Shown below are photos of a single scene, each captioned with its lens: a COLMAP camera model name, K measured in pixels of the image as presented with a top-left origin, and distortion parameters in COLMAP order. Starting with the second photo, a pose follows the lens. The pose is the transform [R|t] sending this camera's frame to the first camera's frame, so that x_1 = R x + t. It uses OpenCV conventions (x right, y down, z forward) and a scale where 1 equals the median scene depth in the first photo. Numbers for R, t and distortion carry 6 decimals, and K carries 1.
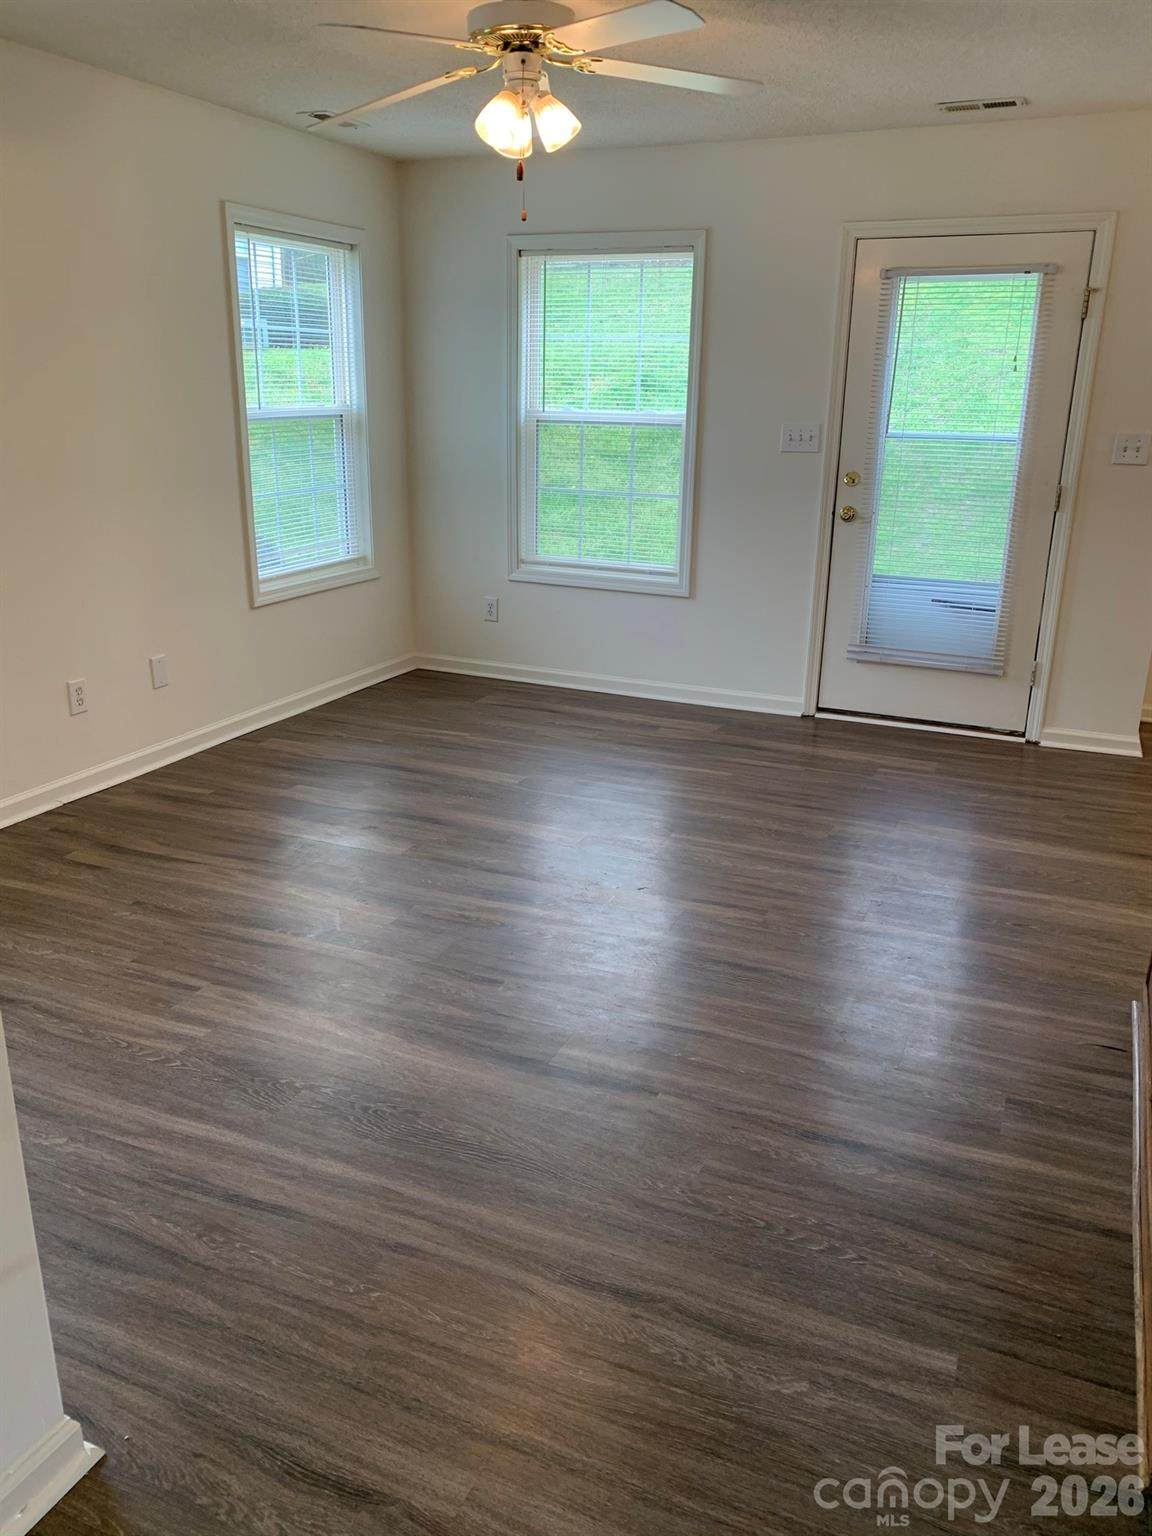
lens RADIAL K [[1175.3, 0, 572.5], [0, 1175.3, 741.6], [0, 0, 1]] dist [0.032812, -0.004262]
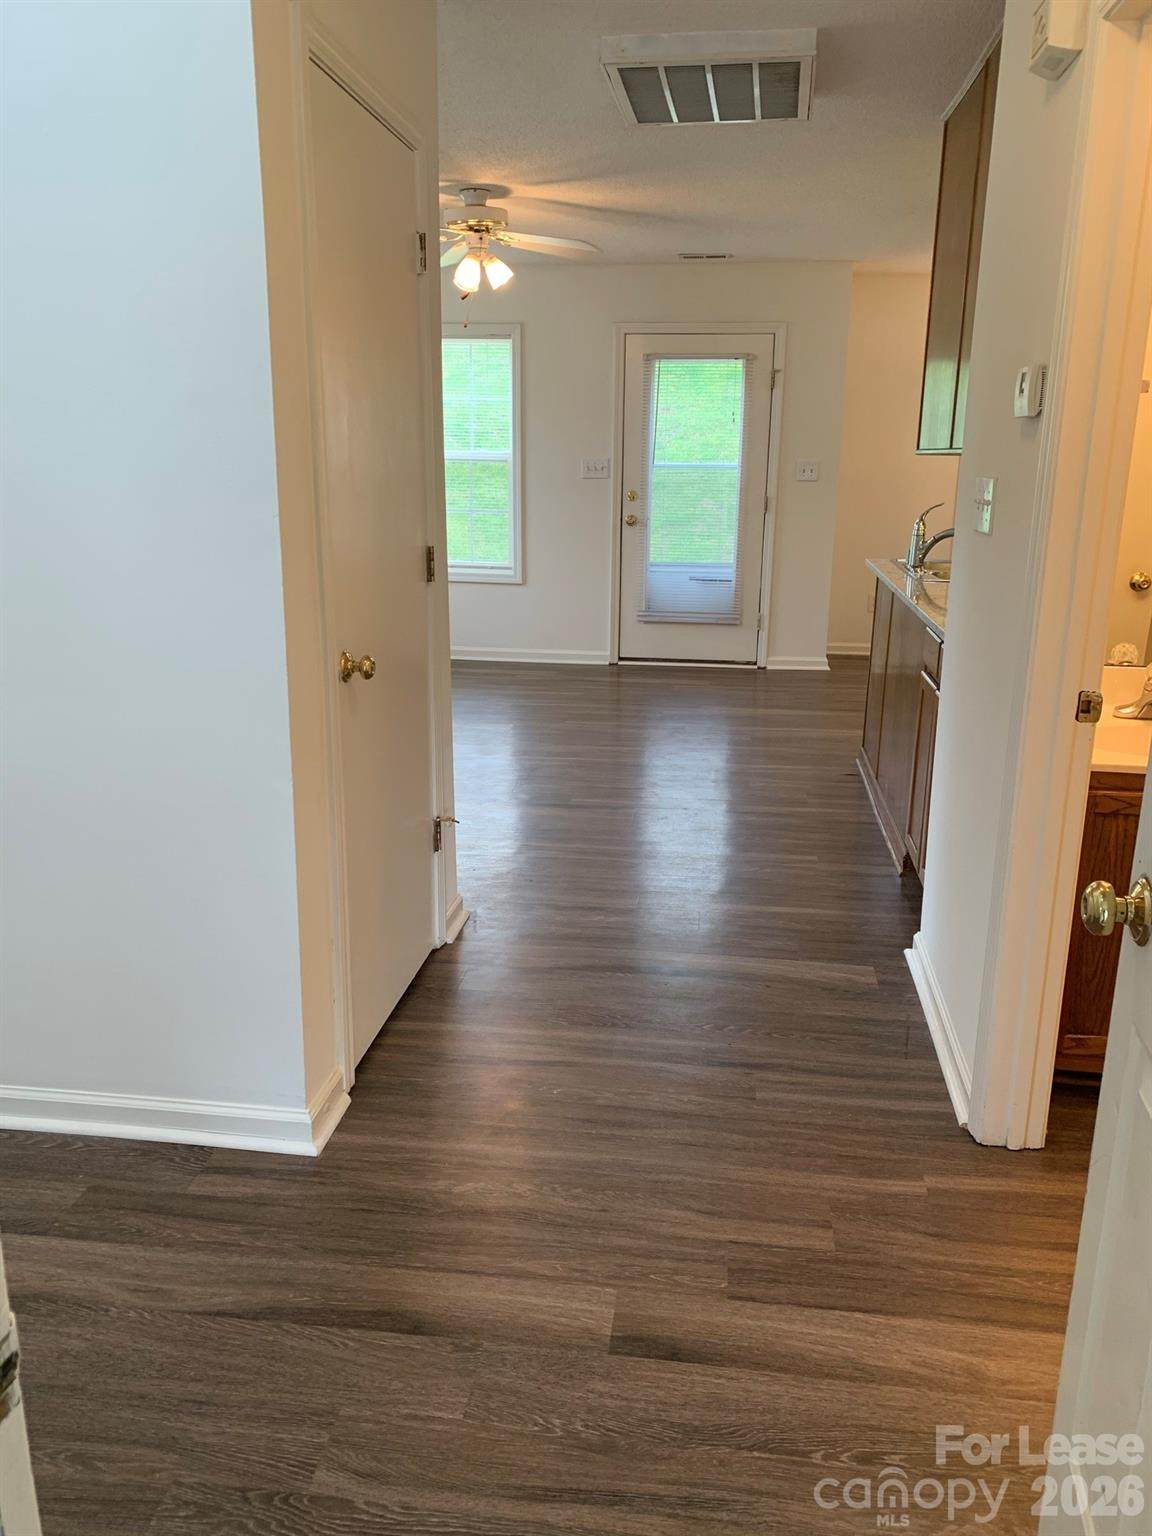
lens RADIAL K [[1152.1, 0, 576.0], [0, 1152.1, 768.0], [0, 0, 1]] dist [0.030042, -0.001539]
pose [[0.959954, -0.082836, 0.267631, -0.244151], [0.087467, 0.996153, -0.005407, 0.116051], [-0.266153, 0.028599, 0.963506, -0.352926]]
